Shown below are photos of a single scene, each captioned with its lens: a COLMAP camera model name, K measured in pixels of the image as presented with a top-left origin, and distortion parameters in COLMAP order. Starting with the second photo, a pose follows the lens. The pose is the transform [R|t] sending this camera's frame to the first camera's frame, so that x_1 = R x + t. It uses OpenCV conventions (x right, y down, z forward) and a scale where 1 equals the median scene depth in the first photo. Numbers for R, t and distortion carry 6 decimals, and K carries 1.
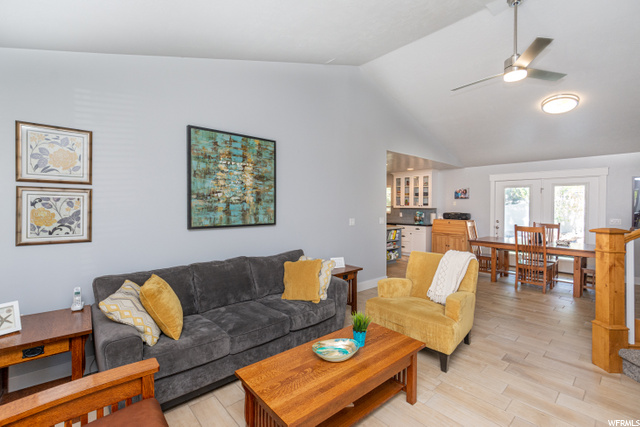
lens RADIAL K [[289.4, 0, 319.9], [0, 289.4, 211.2], [0, 0, 1]] dist [-0.001238, -0.000023]
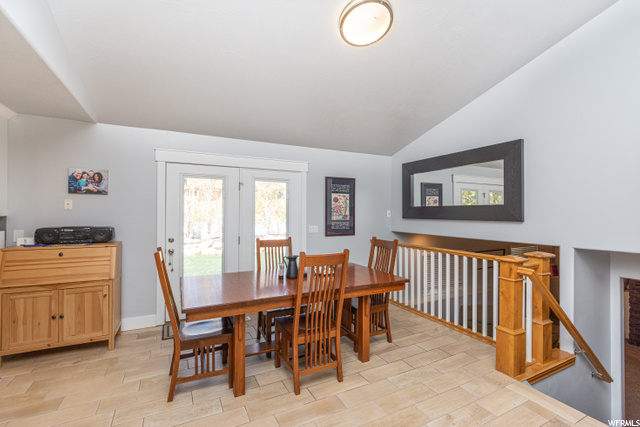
lens RADIAL K [[289.4, 0, 319.9], [0, 289.4, 211.2], [0, 0, 1]] dist [-0.001238, -0.000023]
pose [[0.300632, -0.000399, 0.953740, 0.173897], [0.017763, 0.999829, -0.005181, -0.008087], [-0.953575, 0.018499, 0.300588, 0.516759]]
